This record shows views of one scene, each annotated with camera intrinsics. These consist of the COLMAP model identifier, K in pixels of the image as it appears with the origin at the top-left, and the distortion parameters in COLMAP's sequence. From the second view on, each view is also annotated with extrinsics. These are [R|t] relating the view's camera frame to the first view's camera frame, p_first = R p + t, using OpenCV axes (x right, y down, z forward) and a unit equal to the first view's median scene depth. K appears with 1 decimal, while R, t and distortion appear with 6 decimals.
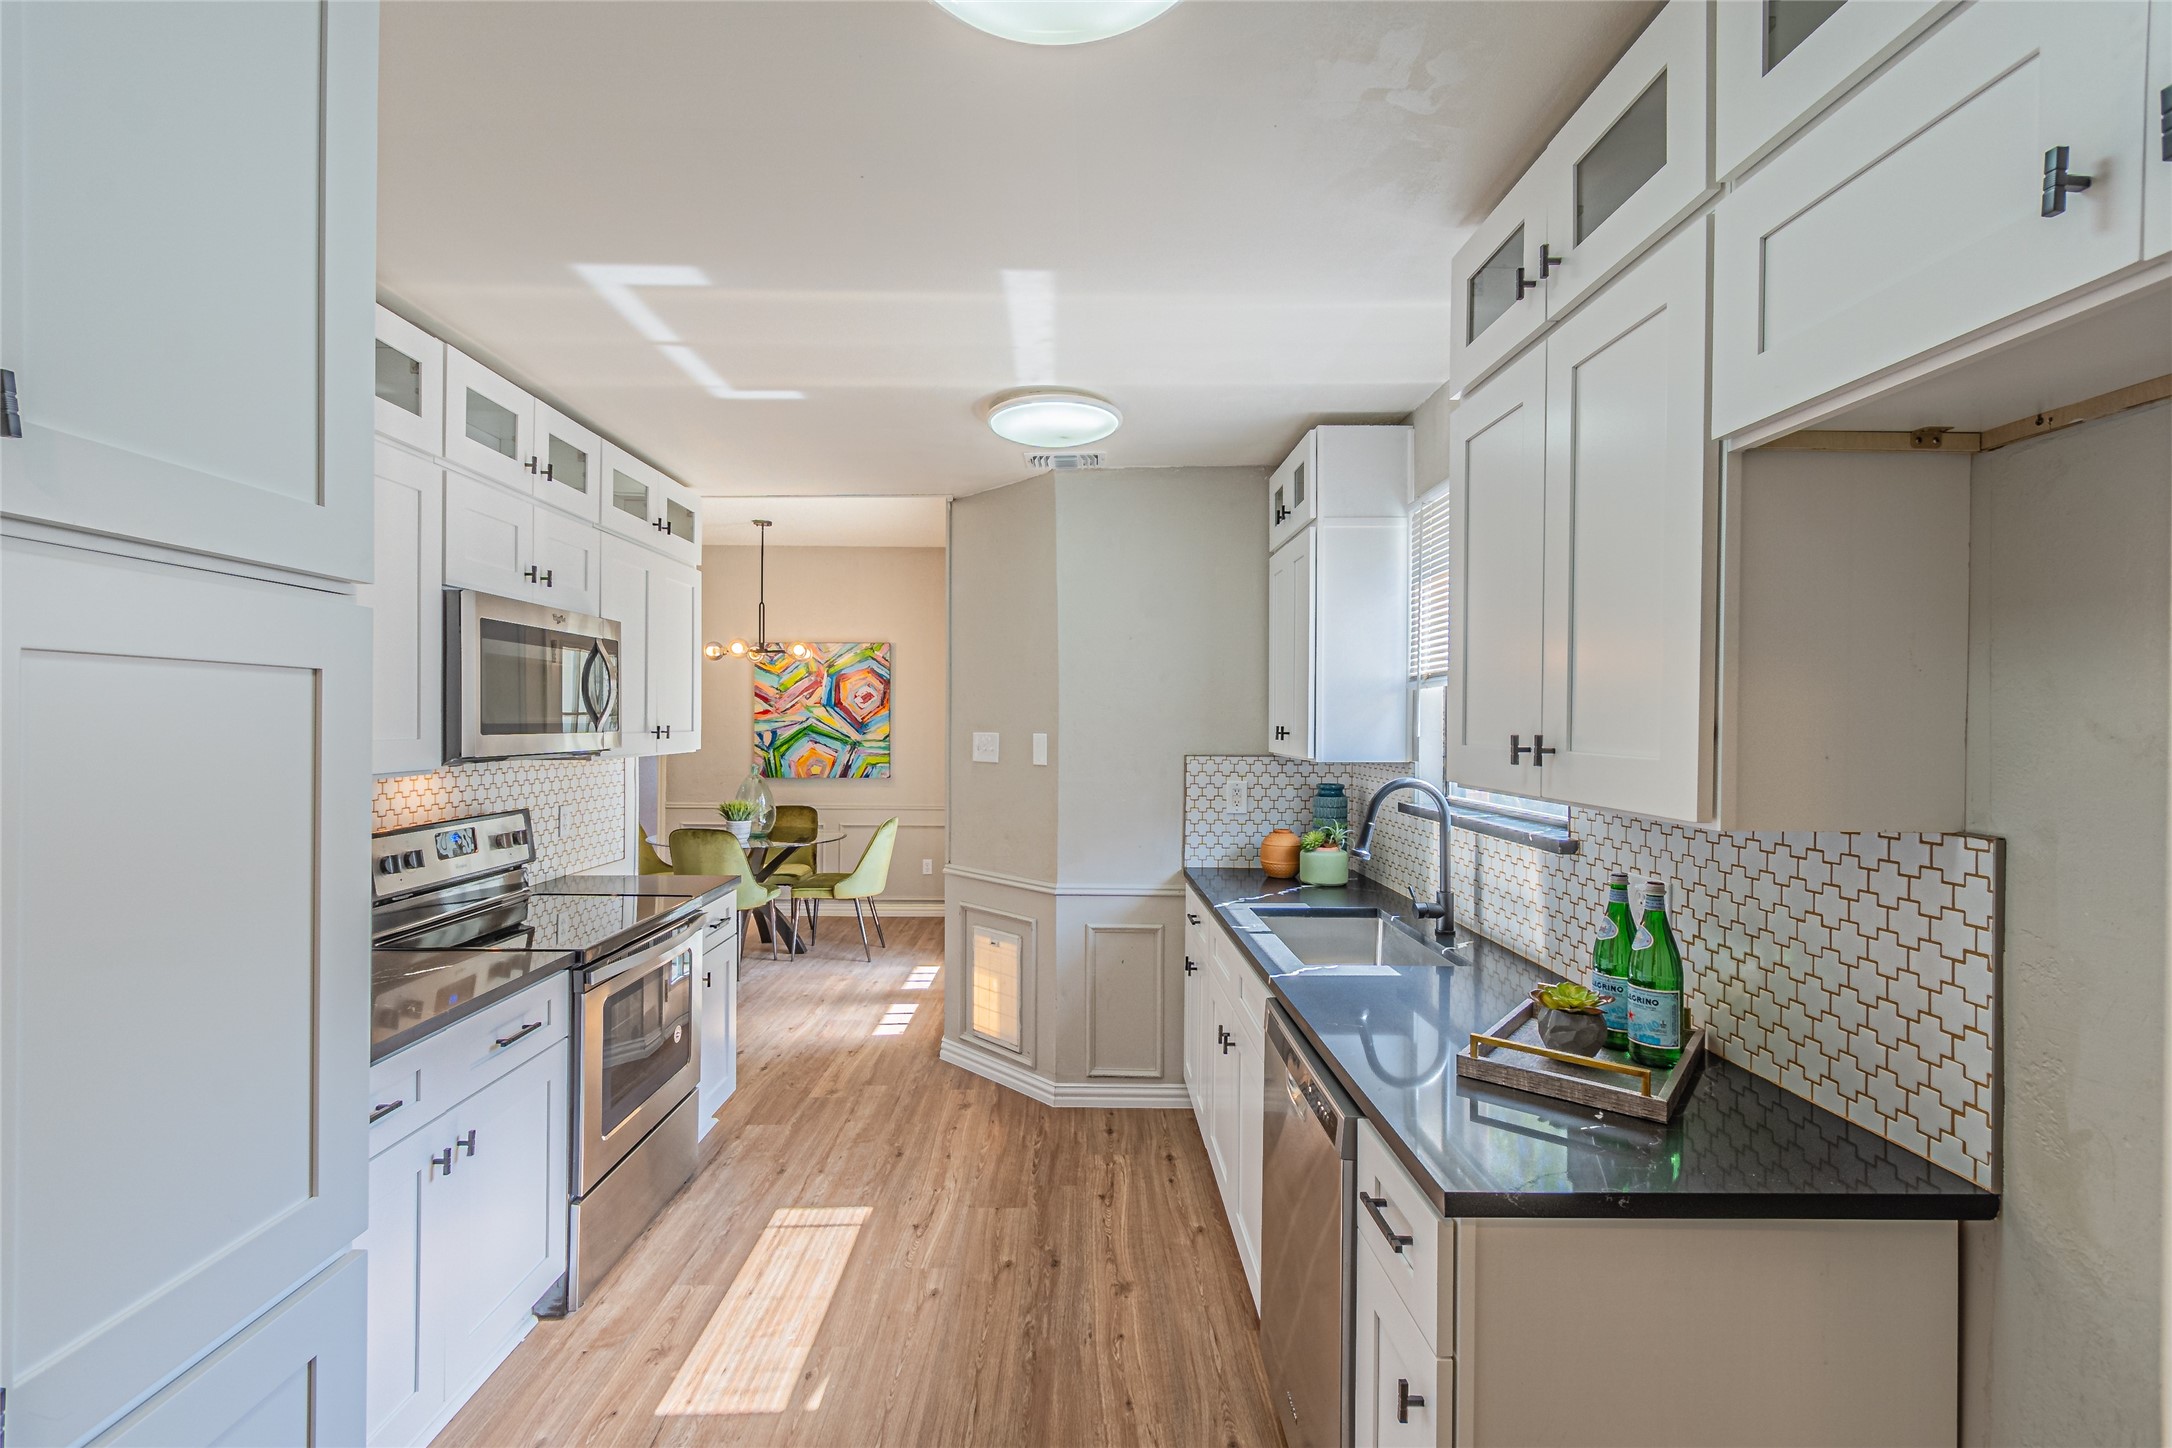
lens RADIAL K [[947.3, 0, 1075.4], [0, 947.3, 713.2], [0, 0, 1]] dist [-0.004327, -0.000325]
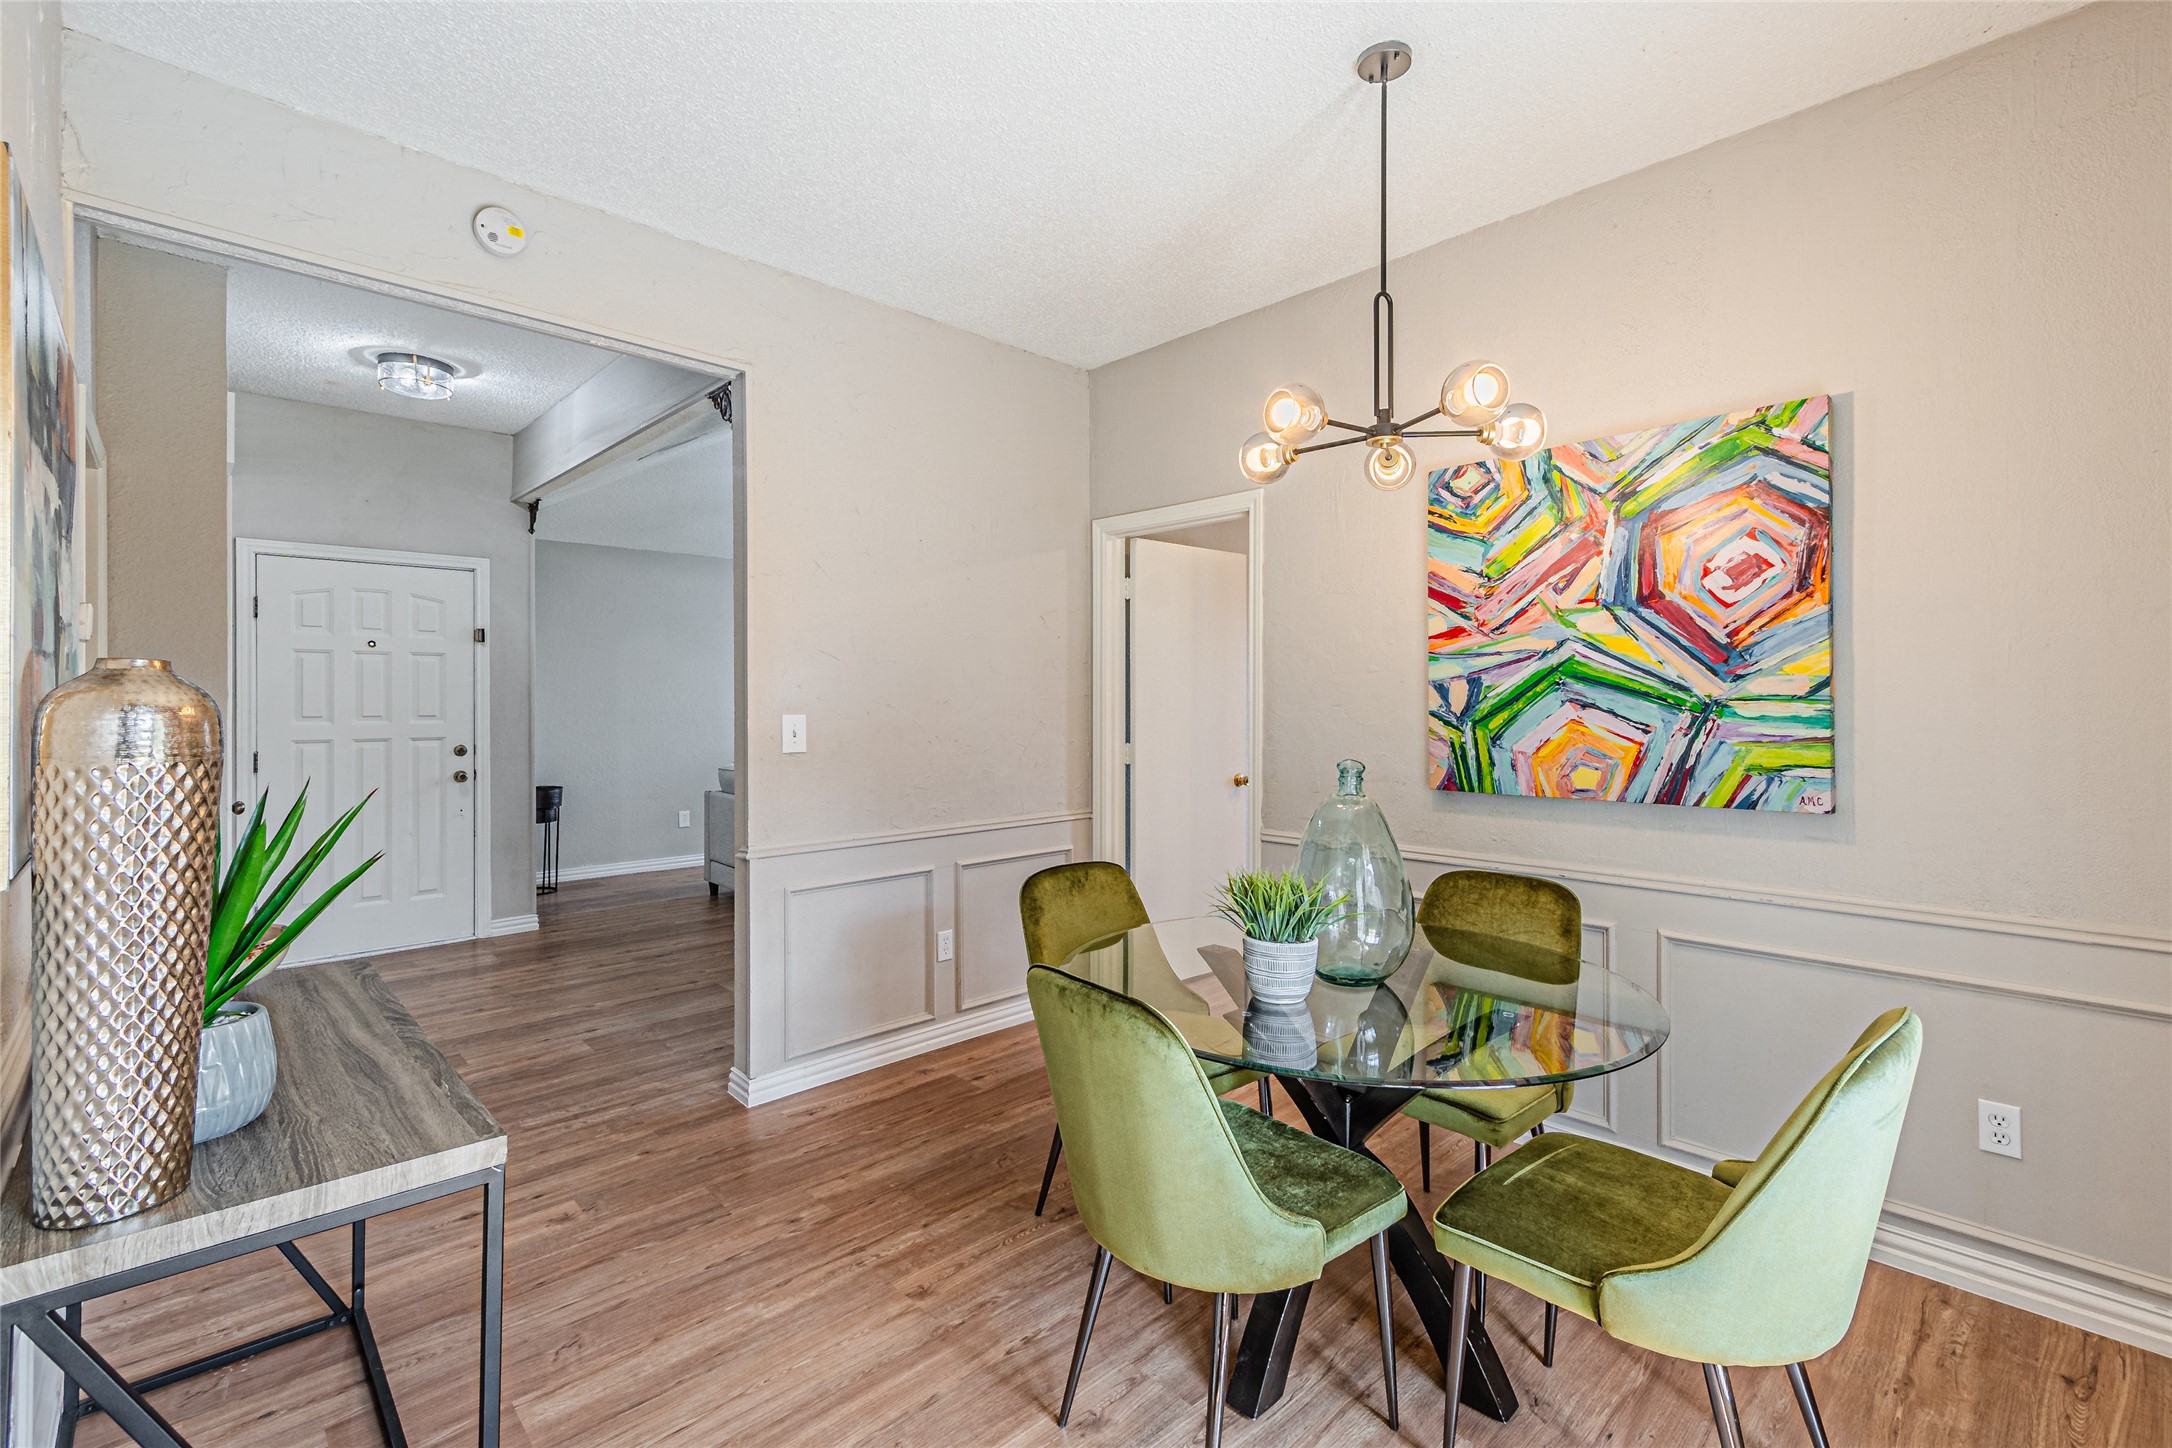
lens RADIAL K [[947.3, 0, 1075.4], [0, 947.3, 713.2], [0, 0, 1]] dist [-0.004327, -0.000325]
pose [[0.683144, -0.002792, -0.730279, -0.137980], [0.020898, 0.999658, 0.015727, 0.023953], [0.729985, -0.026005, 0.682968, 0.595979]]
